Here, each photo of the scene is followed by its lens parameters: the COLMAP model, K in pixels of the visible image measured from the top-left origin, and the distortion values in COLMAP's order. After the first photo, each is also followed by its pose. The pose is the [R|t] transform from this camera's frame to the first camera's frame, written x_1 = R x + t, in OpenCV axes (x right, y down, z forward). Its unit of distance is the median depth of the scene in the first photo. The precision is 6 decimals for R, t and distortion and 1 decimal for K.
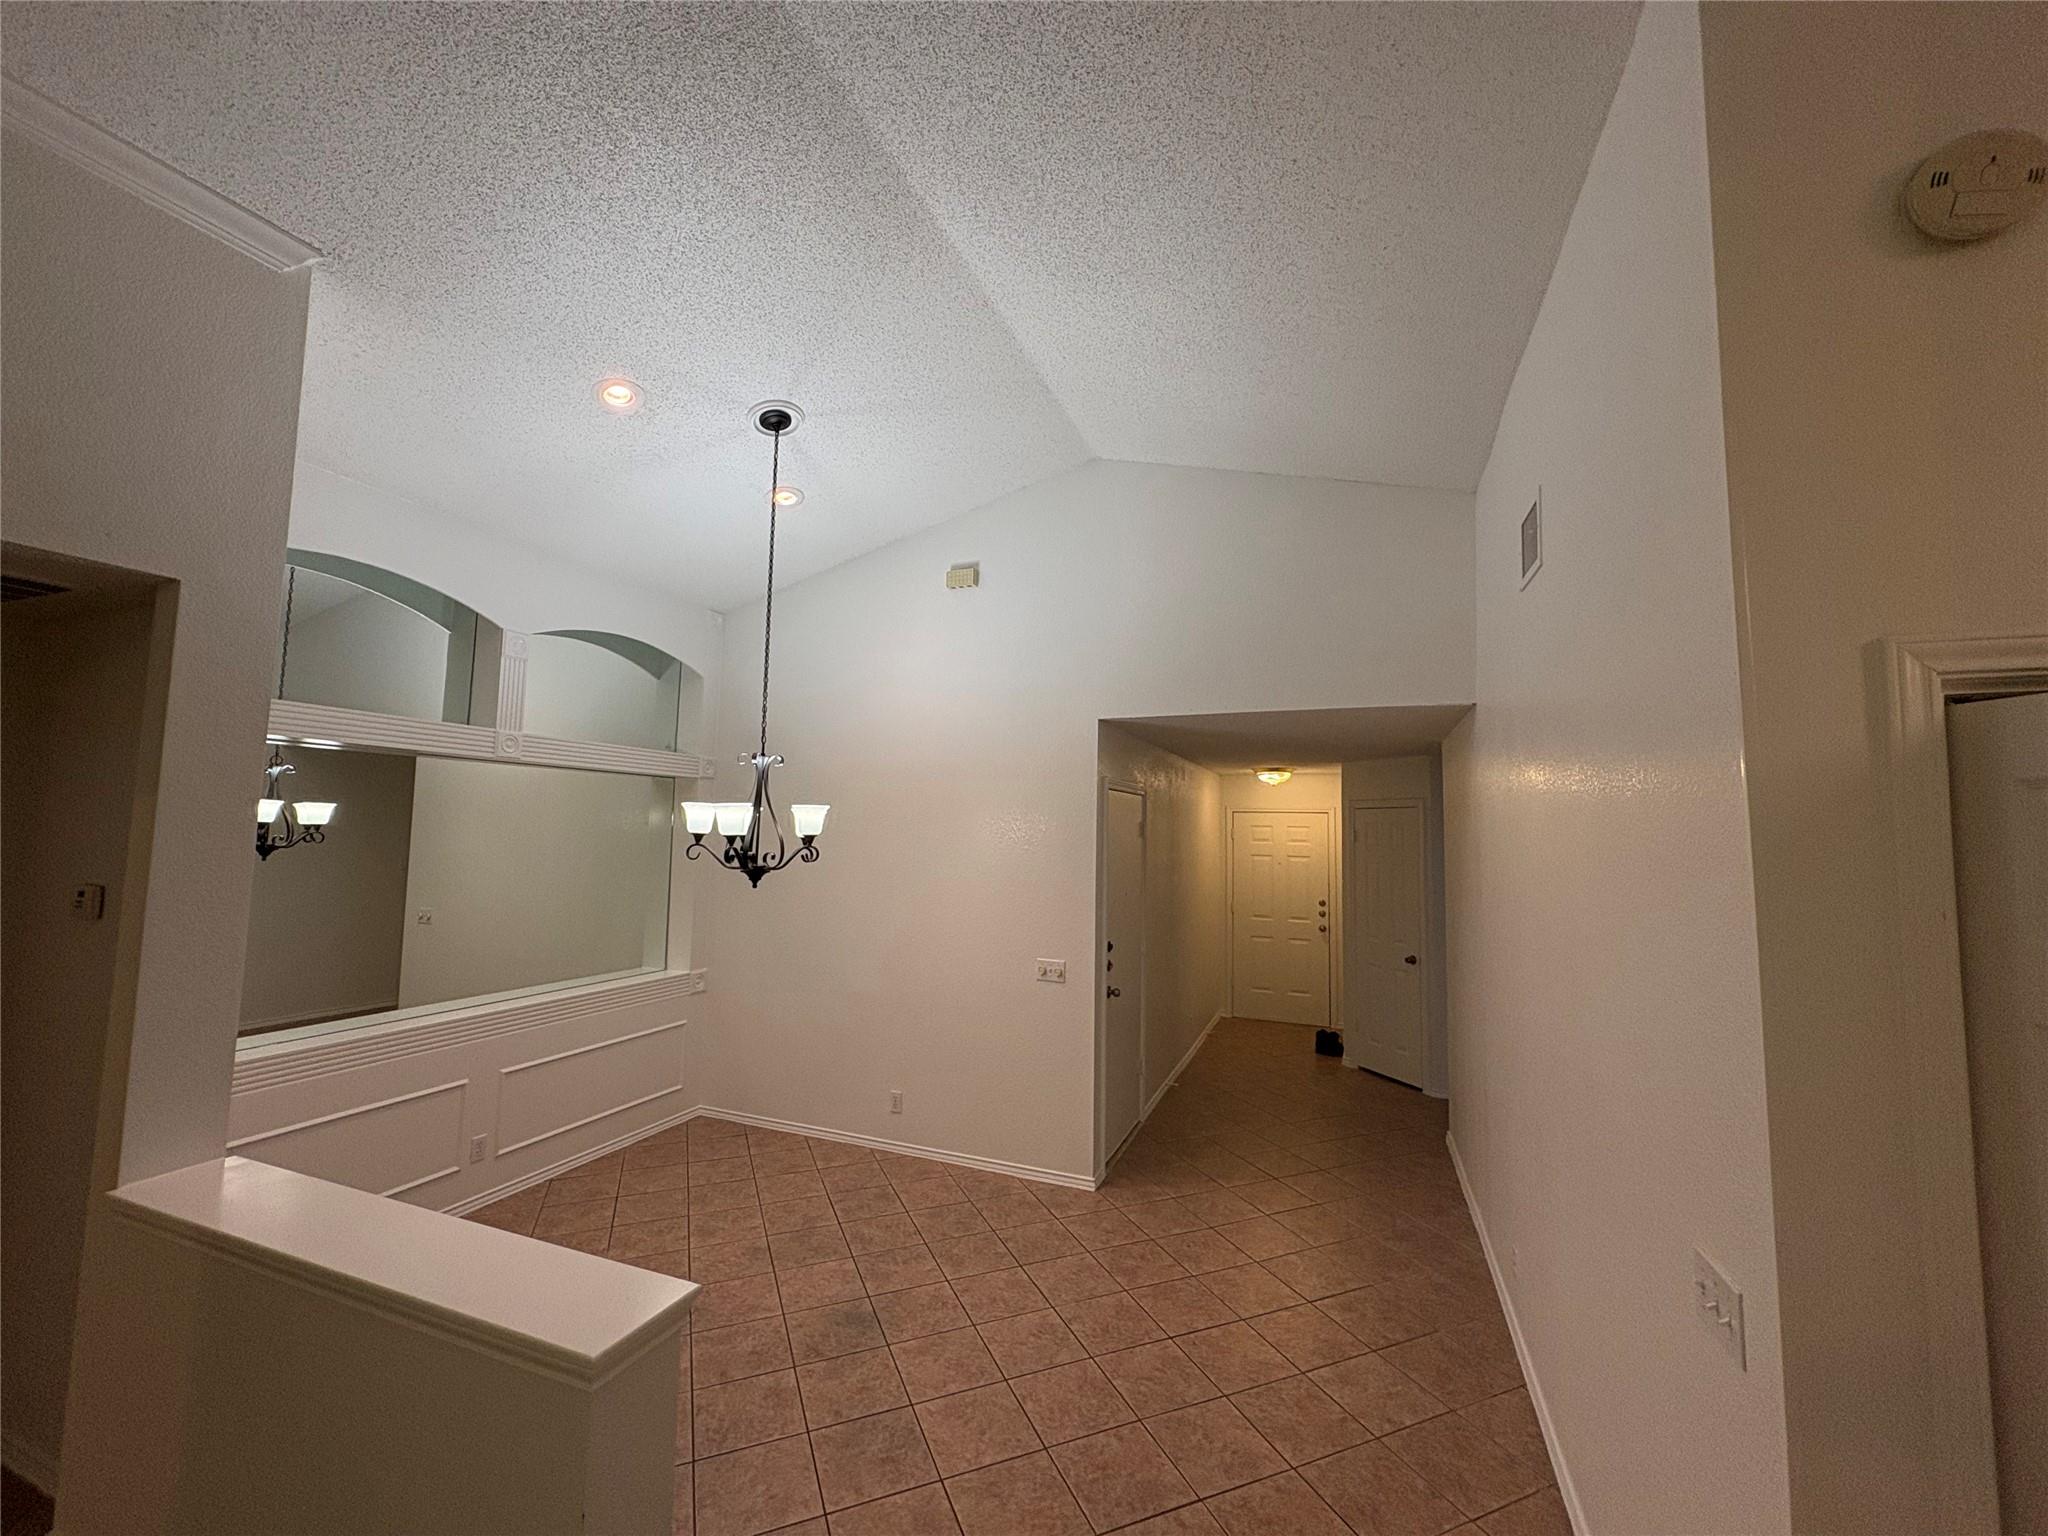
lens RADIAL K [[809.4, 0, 1022.7], [0, 809.4, 766.3], [0, 0, 1]] dist [0.002282, 0.000290]
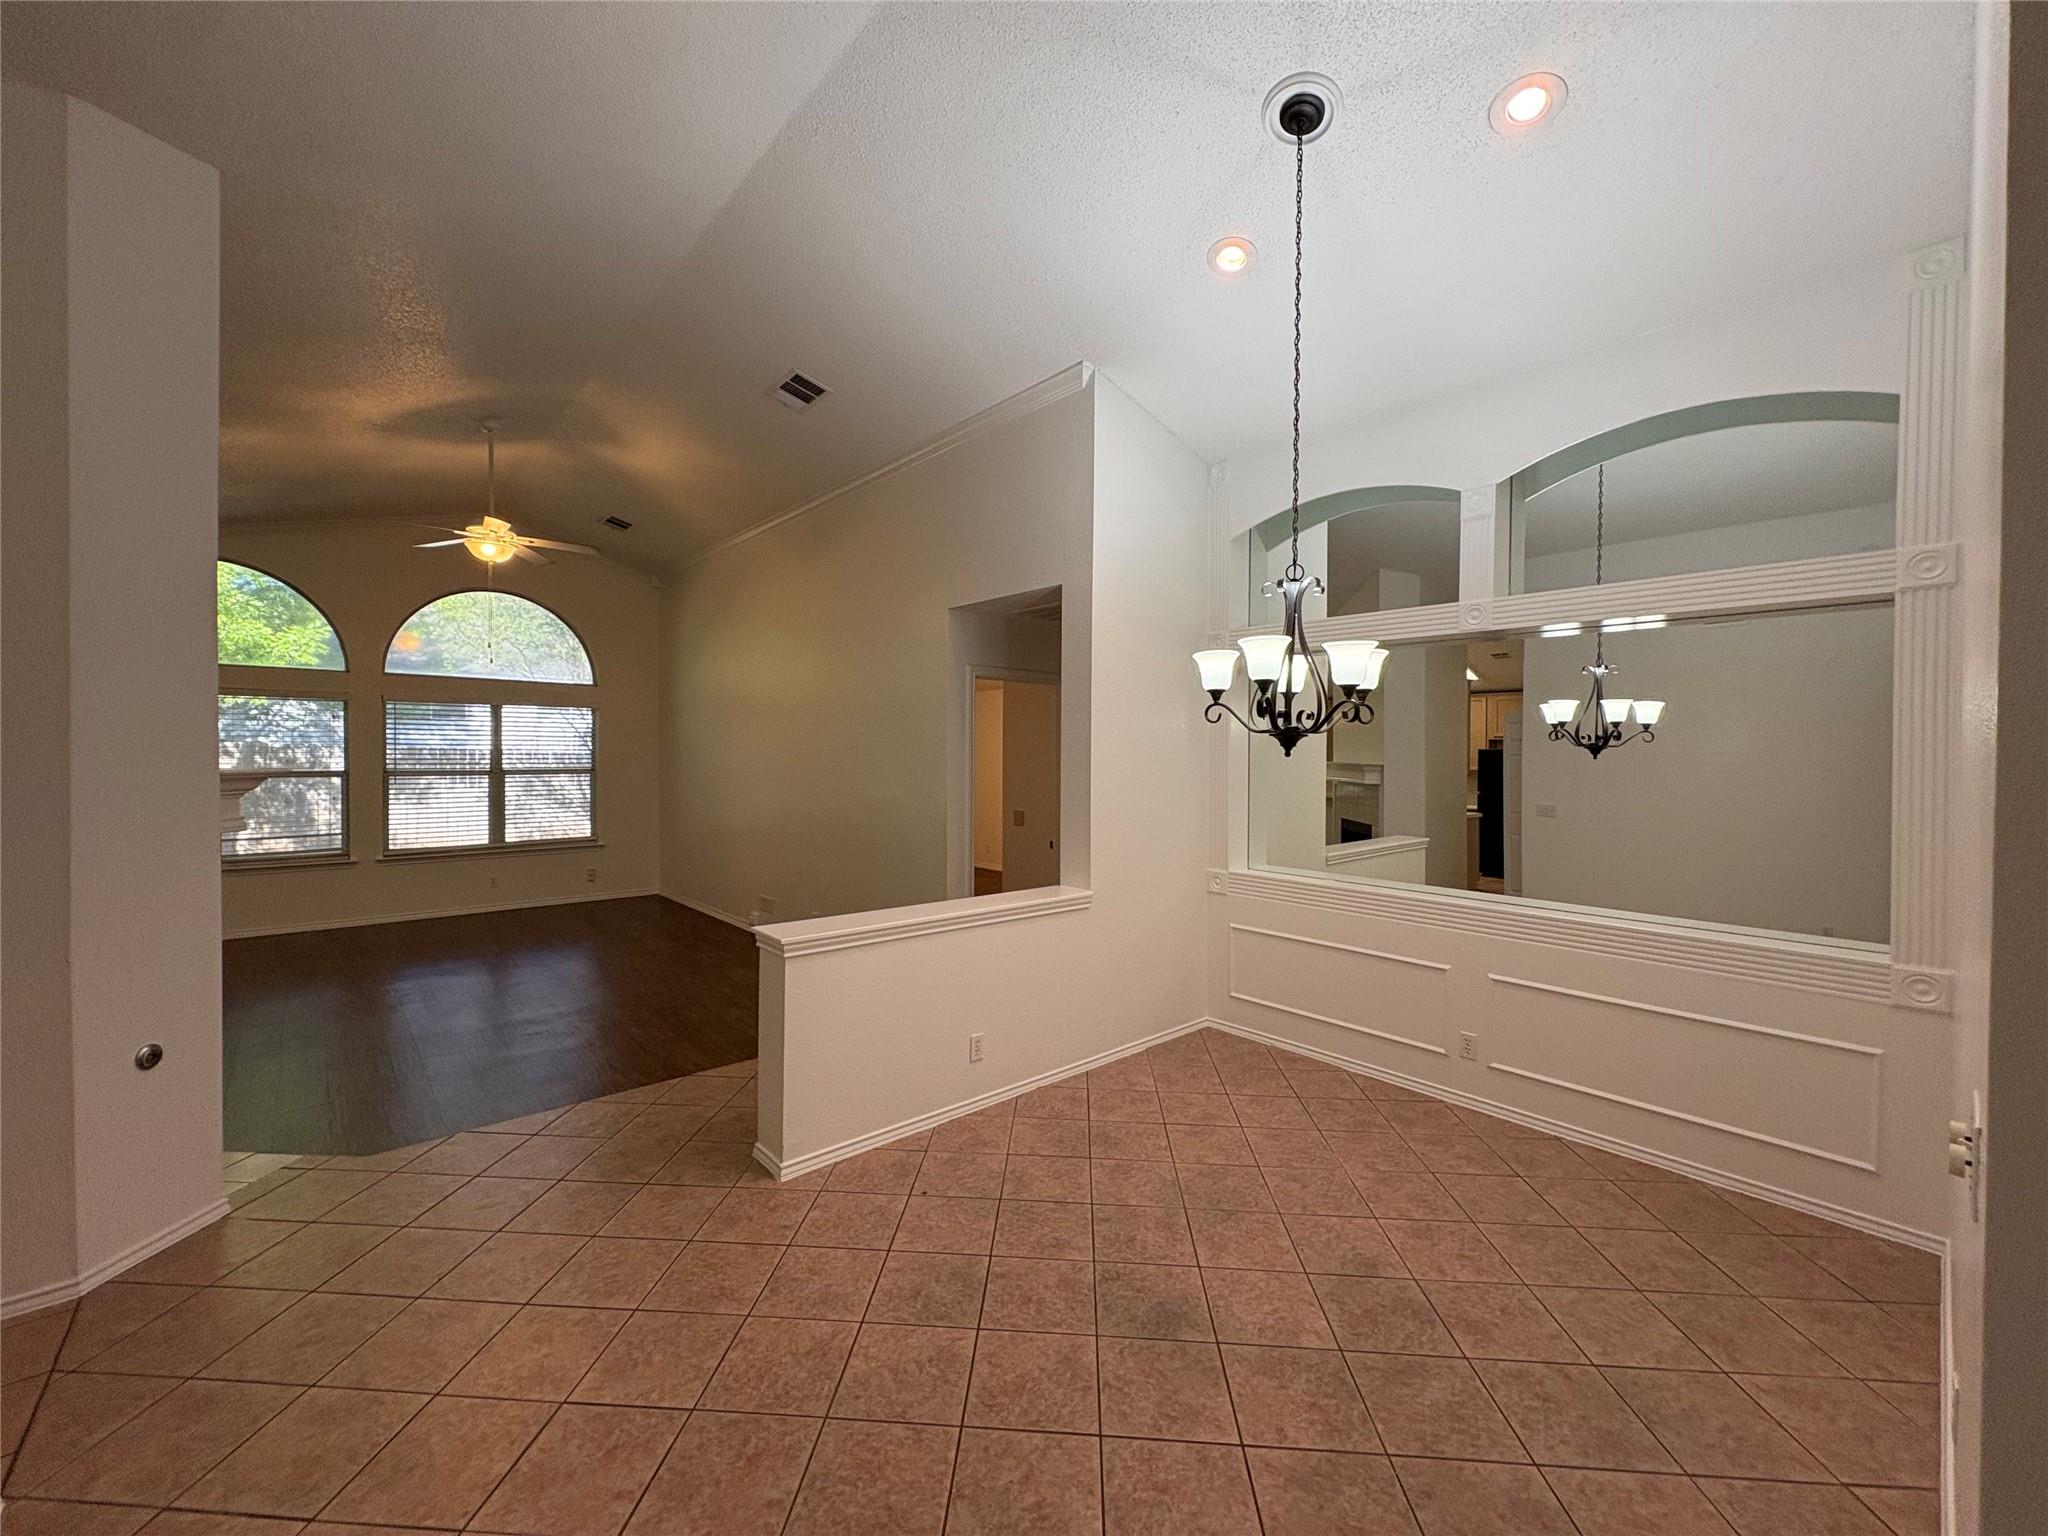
lens RADIAL K [[809.4, 0, 1022.7], [0, 809.4, 766.3], [0, 0, 1]] dist [0.002282, 0.000290]
pose [[-0.445784, -0.013983, -0.895031, 0.468996], [0.054898, 0.997569, -0.042927, 0.178170], [0.893456, -0.068272, -0.443932, 1.111836]]
